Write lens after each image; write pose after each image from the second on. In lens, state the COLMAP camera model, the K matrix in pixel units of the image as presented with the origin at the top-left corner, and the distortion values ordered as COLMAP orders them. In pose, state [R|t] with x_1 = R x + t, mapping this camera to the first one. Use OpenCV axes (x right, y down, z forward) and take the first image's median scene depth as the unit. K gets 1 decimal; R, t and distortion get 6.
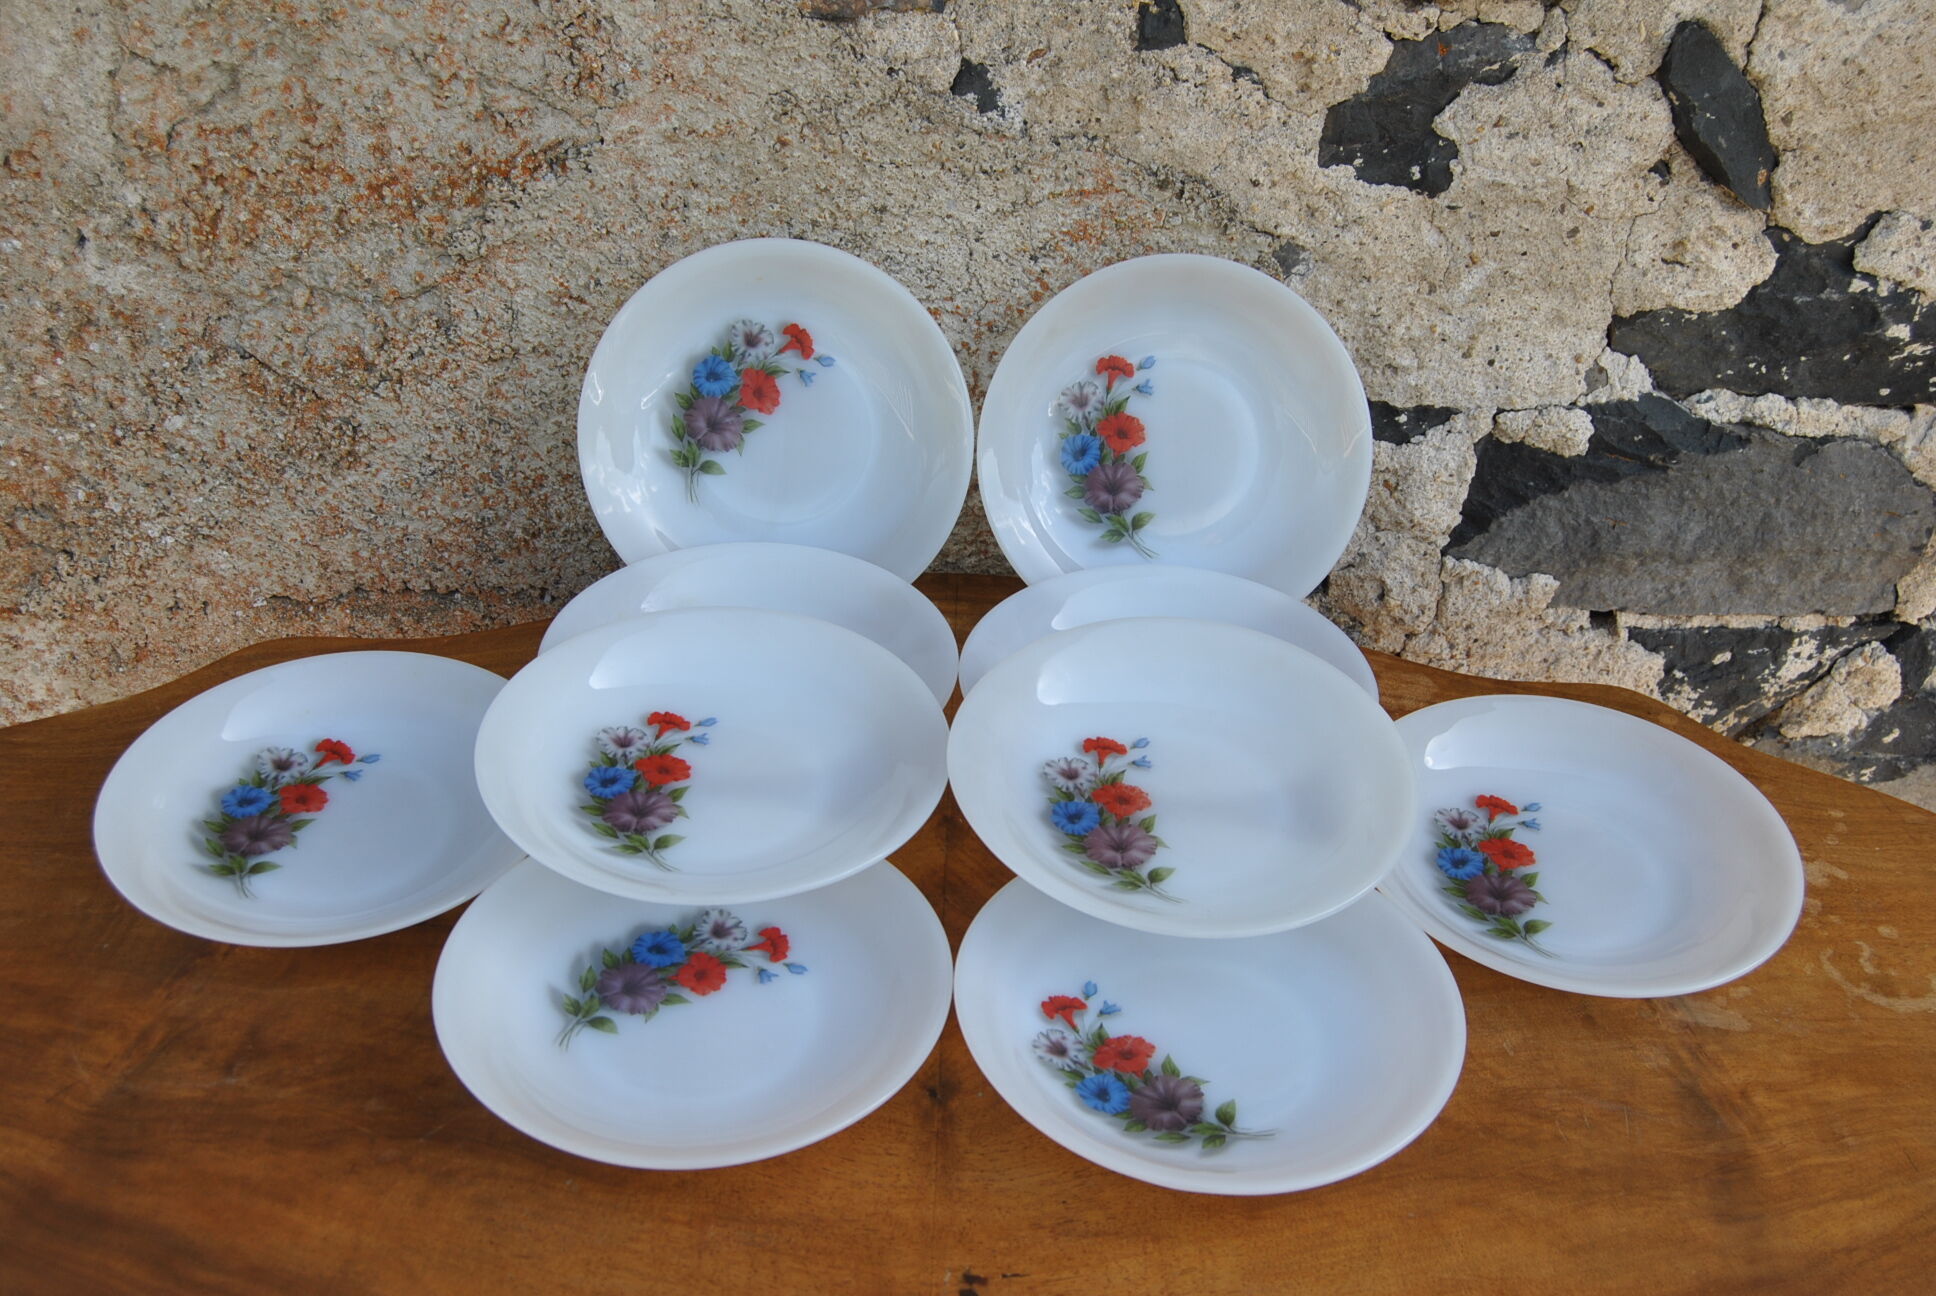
lens RADIAL K [[2006.3, 0, 987.3], [0, 2006.3, 640.3], [0, 0, 1]] dist [-0.074910, 0.031769]
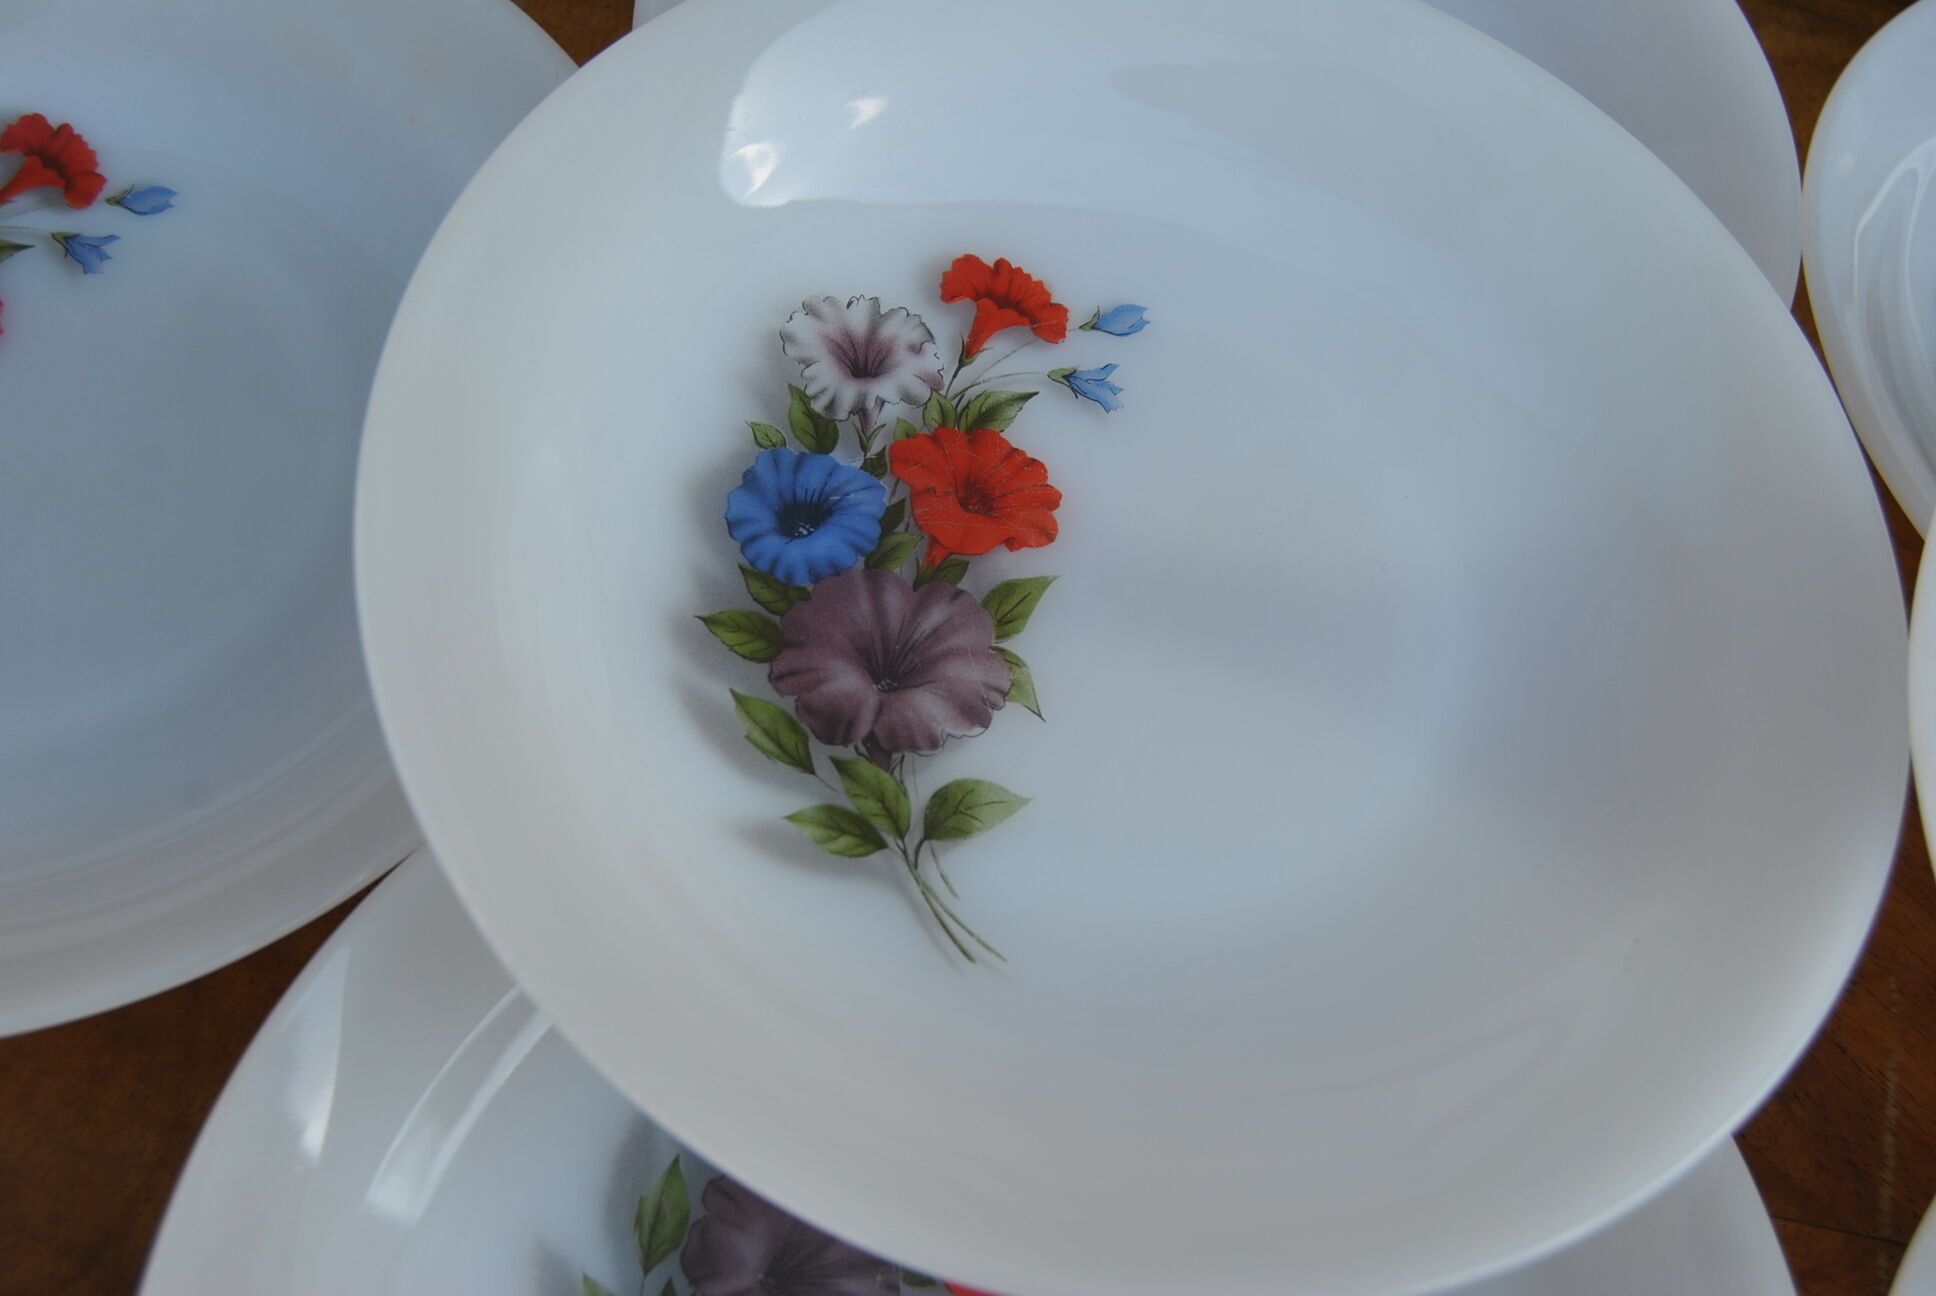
lens RADIAL K [[1890.5, 0, 972.8], [0, 1890.5, 707.4], [0, 0, 1]] dist [-0.057571, -0.002484]
pose [[0.979338, 0.202197, -0.003739, -0.134569], [-0.175312, 0.858045, 0.482726, -0.044711], [0.100814, -0.472096, 0.875764, 0.628601]]
